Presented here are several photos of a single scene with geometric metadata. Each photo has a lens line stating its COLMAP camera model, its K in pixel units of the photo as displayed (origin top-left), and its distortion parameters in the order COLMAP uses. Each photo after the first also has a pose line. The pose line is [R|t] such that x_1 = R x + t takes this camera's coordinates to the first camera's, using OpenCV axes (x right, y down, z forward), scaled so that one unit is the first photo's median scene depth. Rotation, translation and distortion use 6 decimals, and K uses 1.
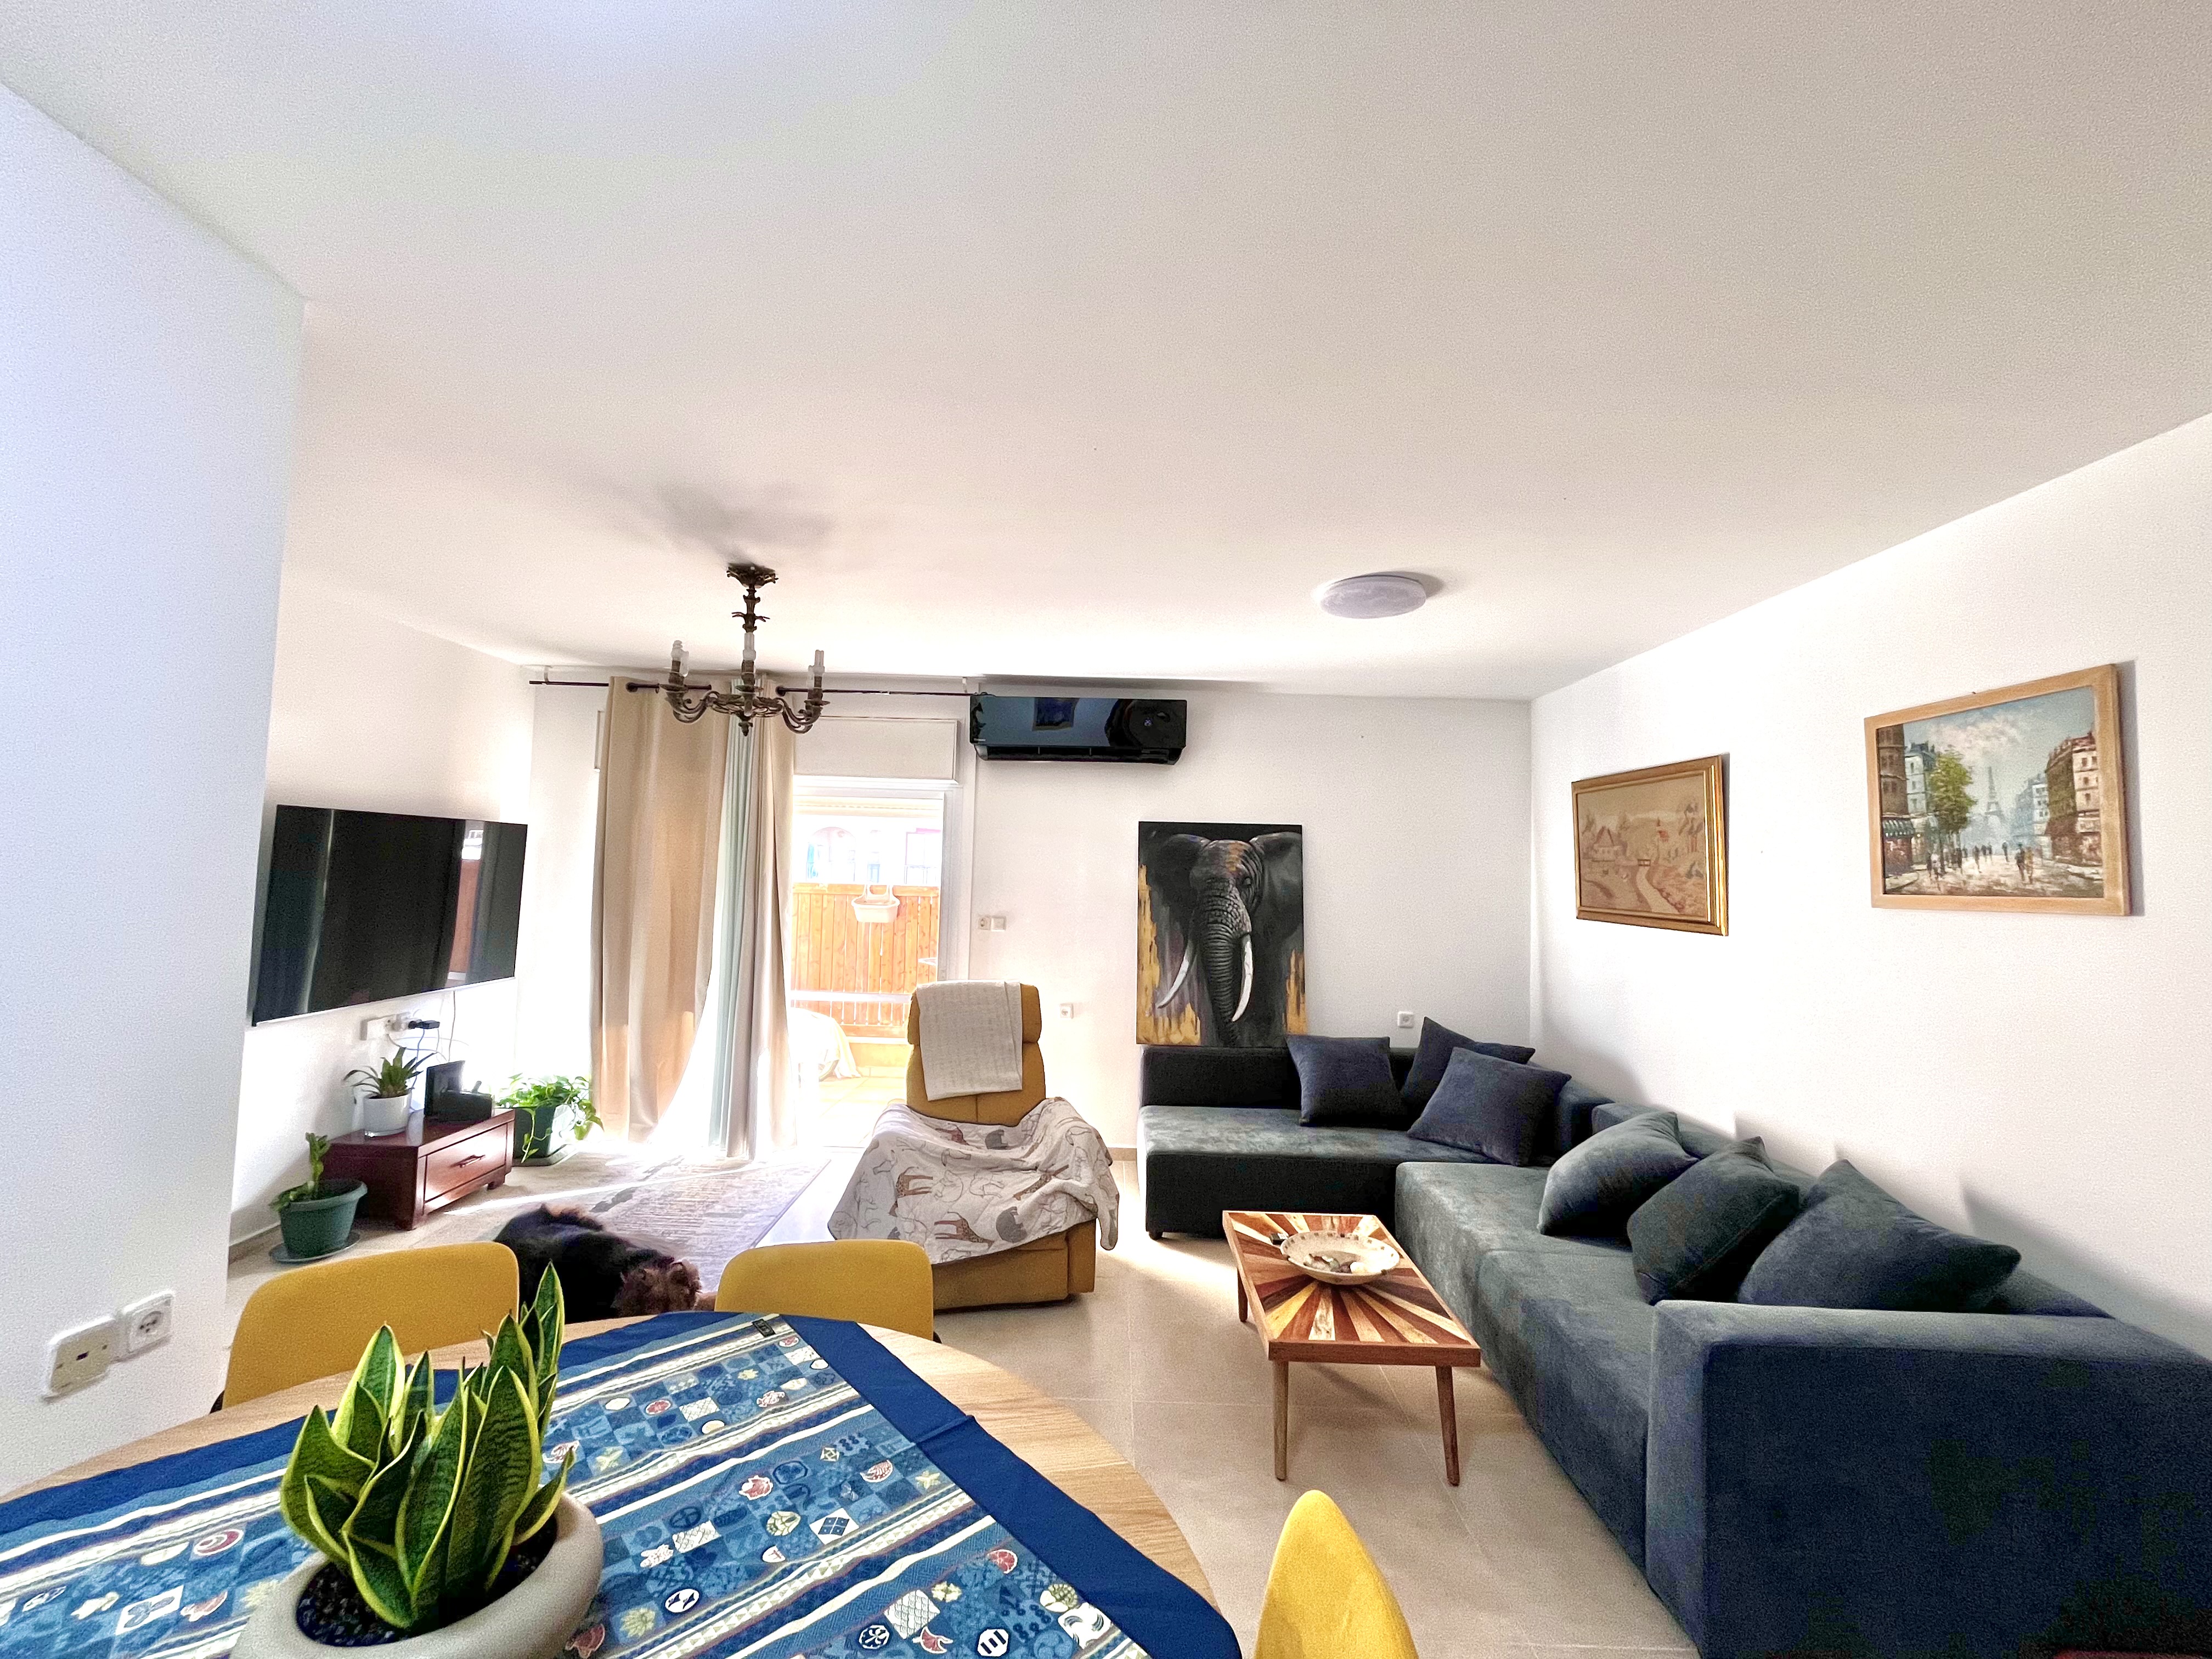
lens RADIAL K [[896.2, 0, 1106.0], [0, 896.2, 829.5], [0, 0, 1]] dist [-0.002675, -0.000402]
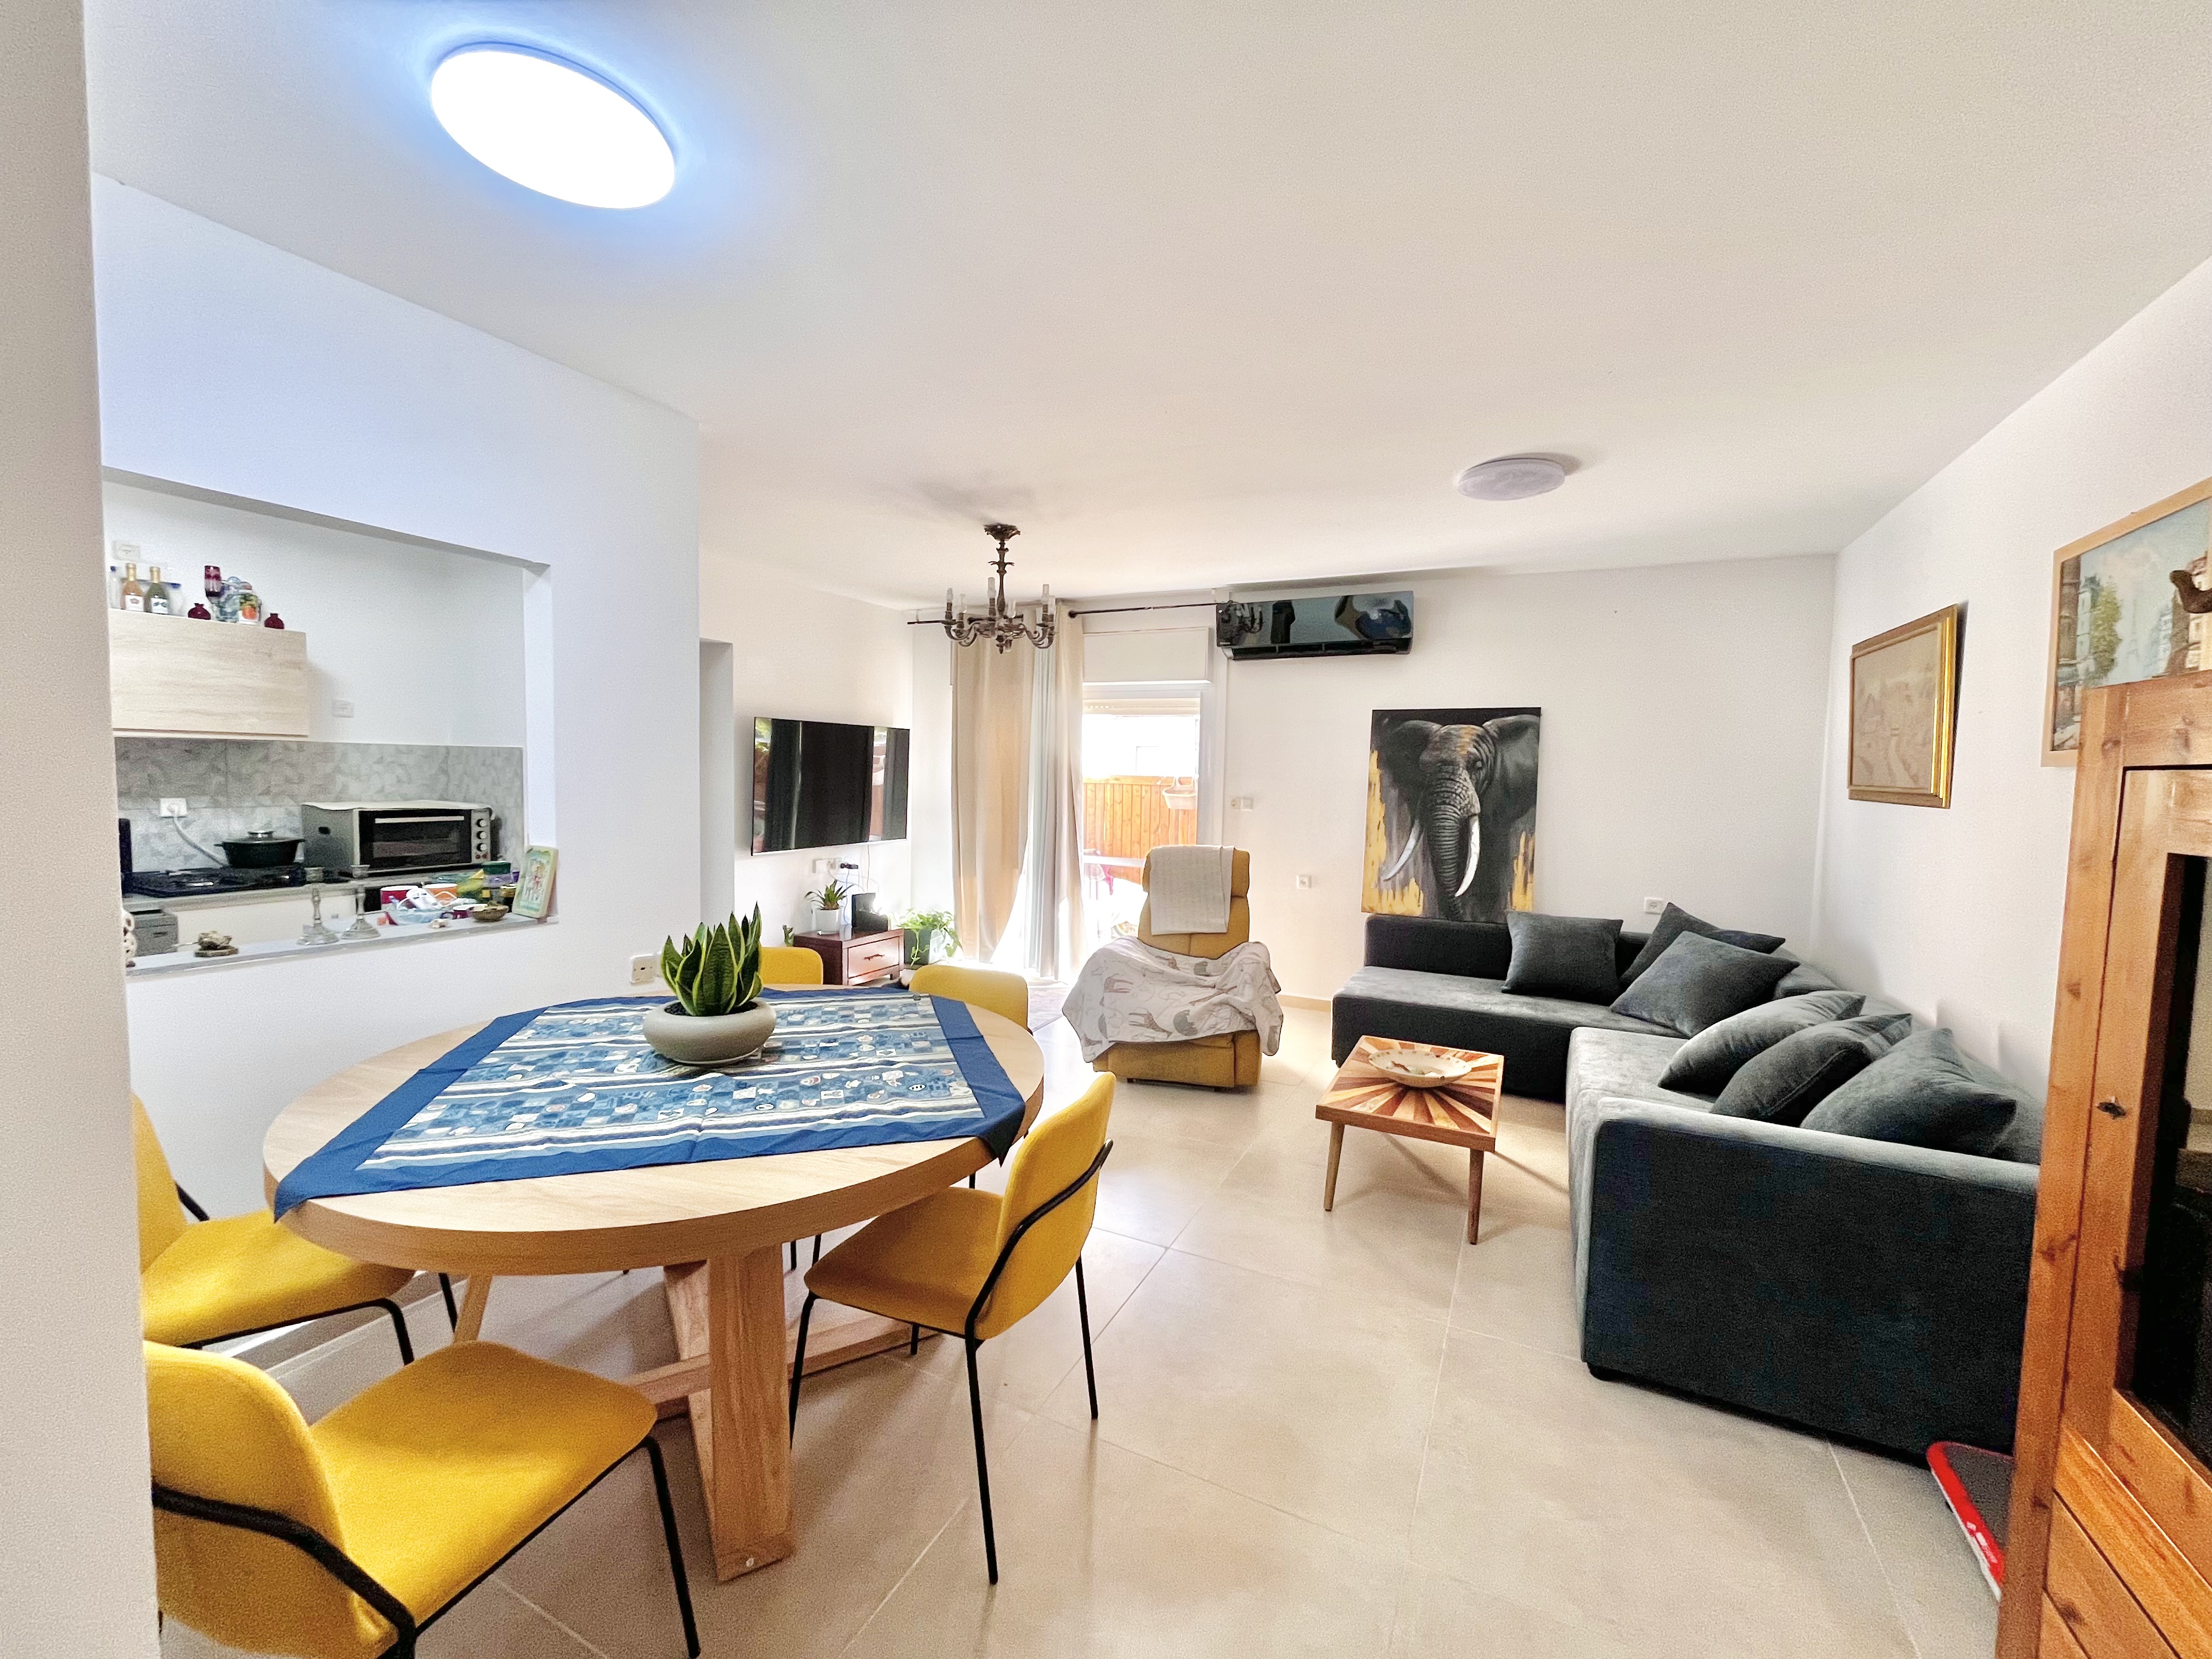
lens RADIAL K [[896.2, 0, 1106.0], [0, 896.2, 829.5], [0, 0, 1]] dist [-0.002675, -0.000402]
pose [[0.902688, 0.019454, -0.429857, 0.322969], [0.024781, 0.994969, 0.097068, 0.032378], [0.429582, -0.098275, 0.897664, -0.175717]]
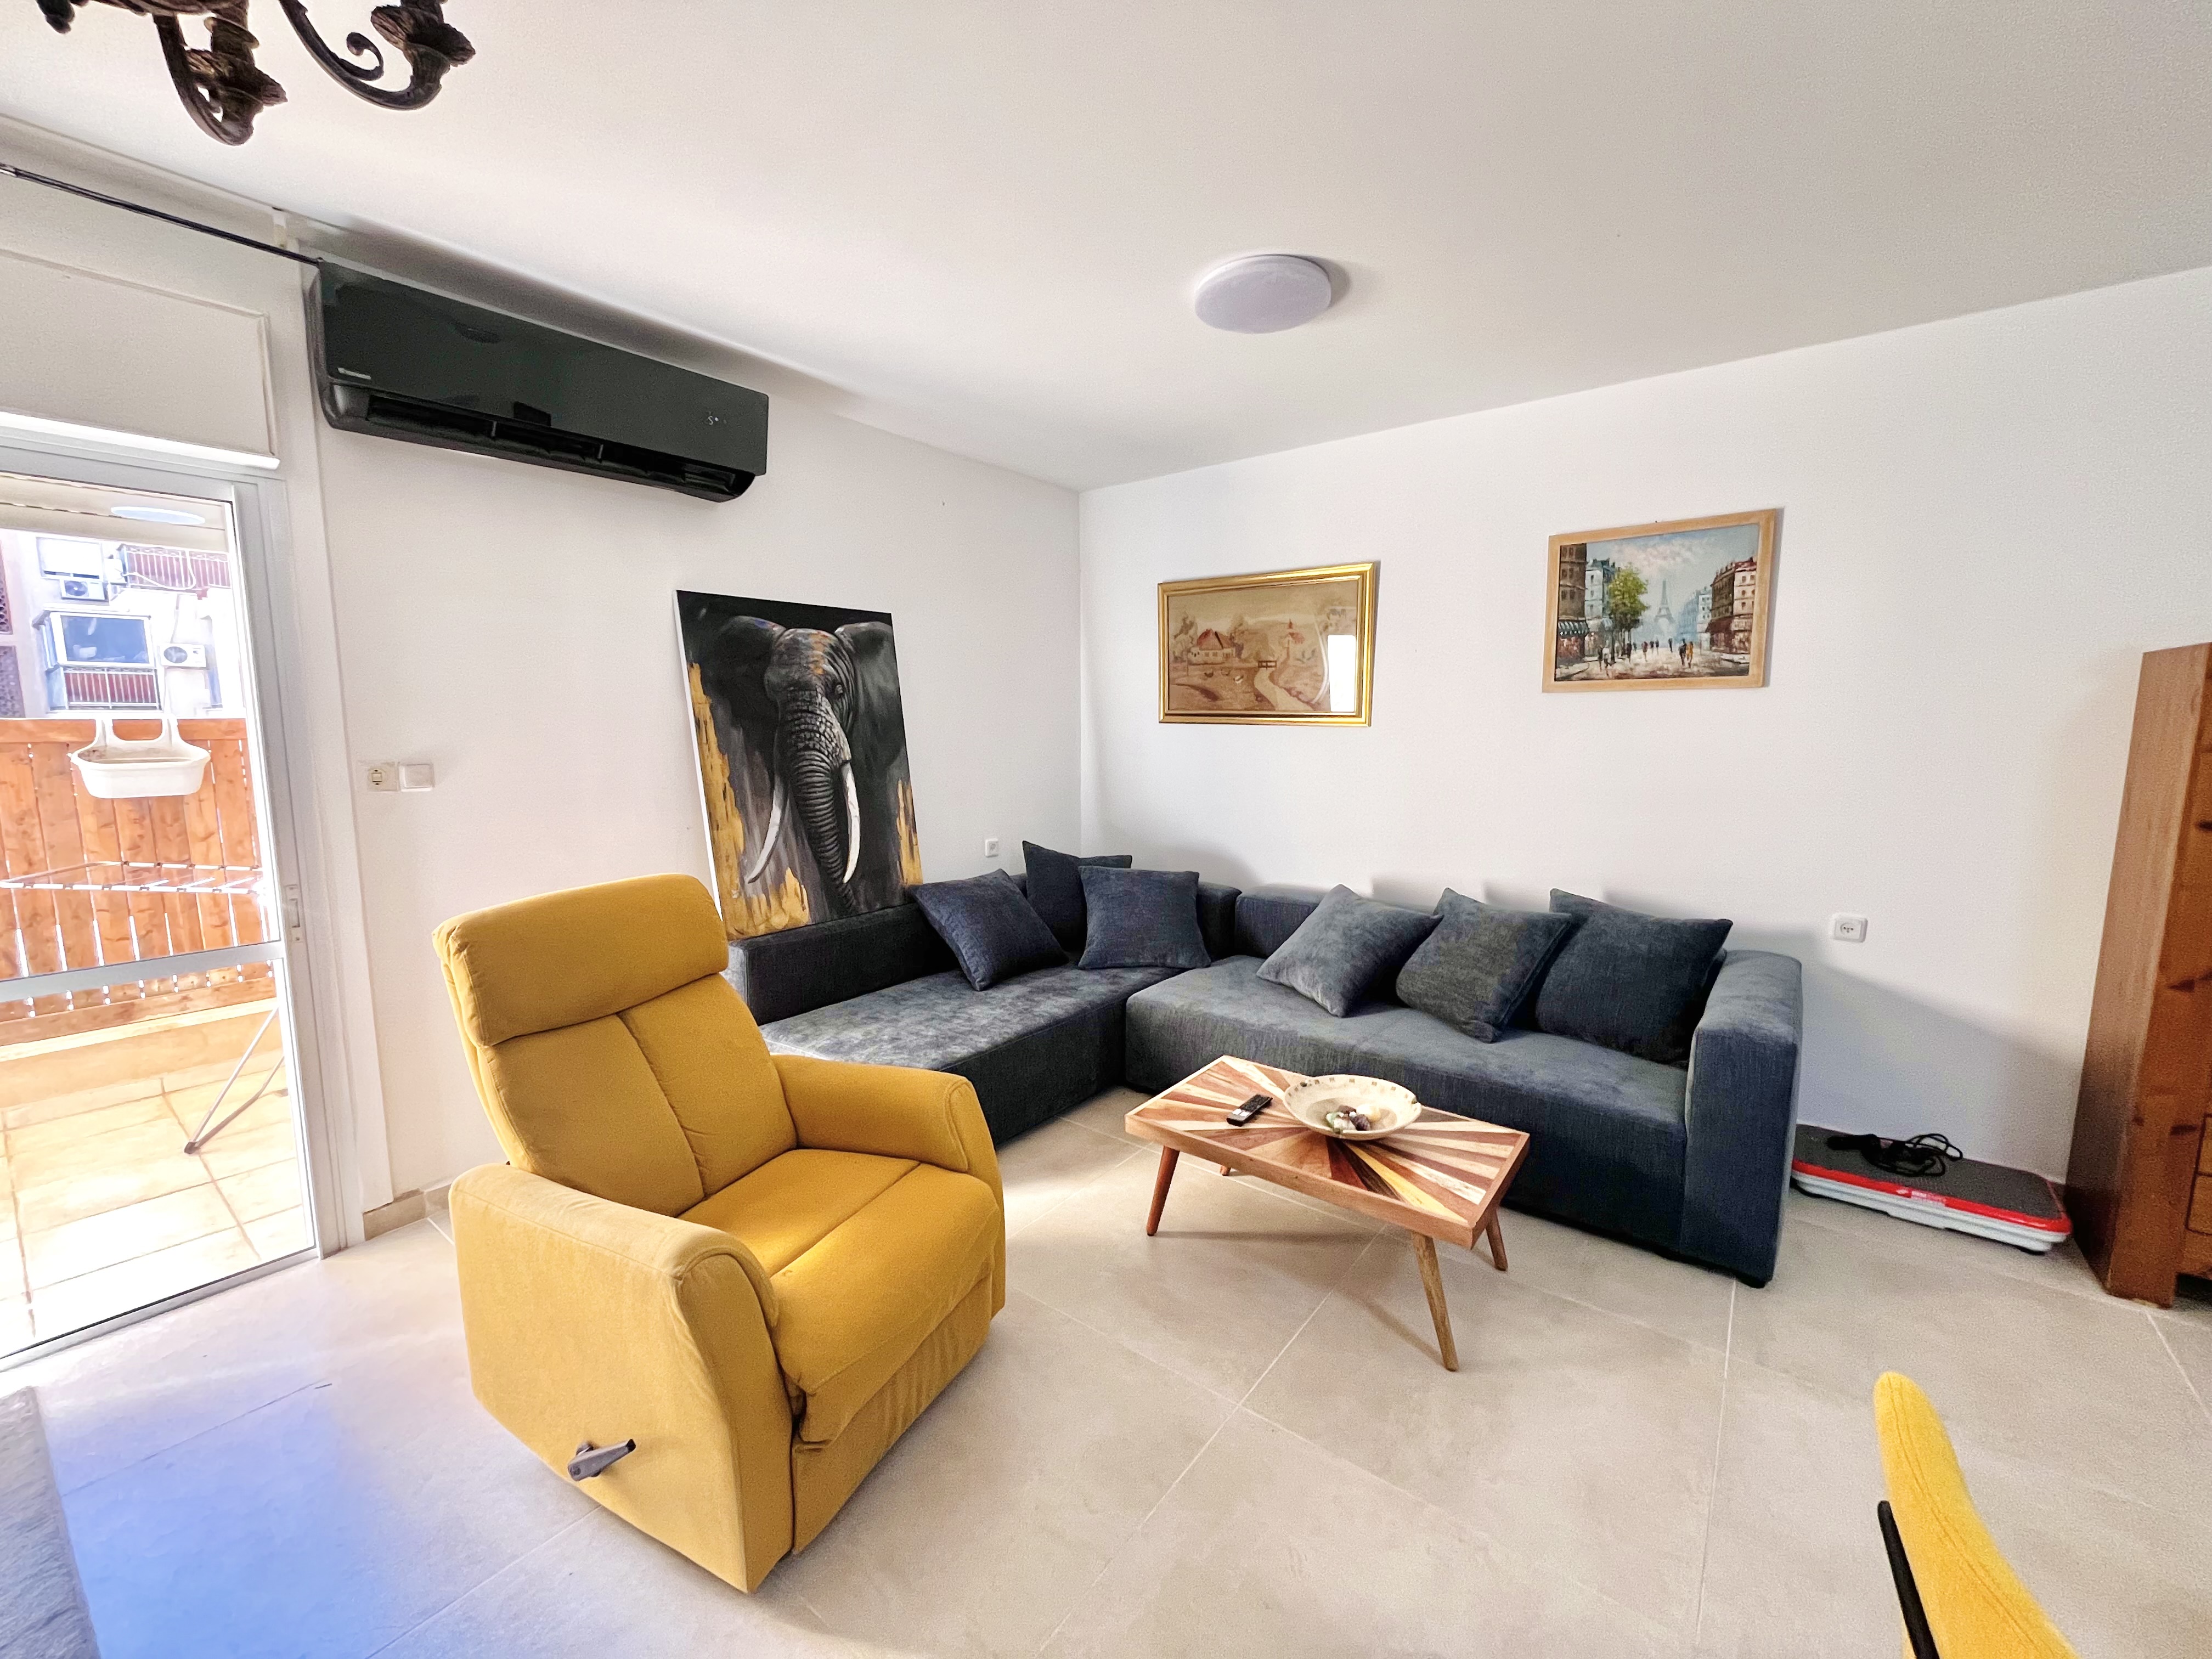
lens RADIAL K [[896.2, 0, 1106.0], [0, 896.2, 829.5], [0, 0, 1]] dist [-0.002675, -0.000402]
pose [[0.601142, -0.125954, 0.789154, -0.437293], [-0.022293, 0.984474, 0.174111, 0.058155], [-0.798831, -0.122258, 0.589001, 0.591344]]
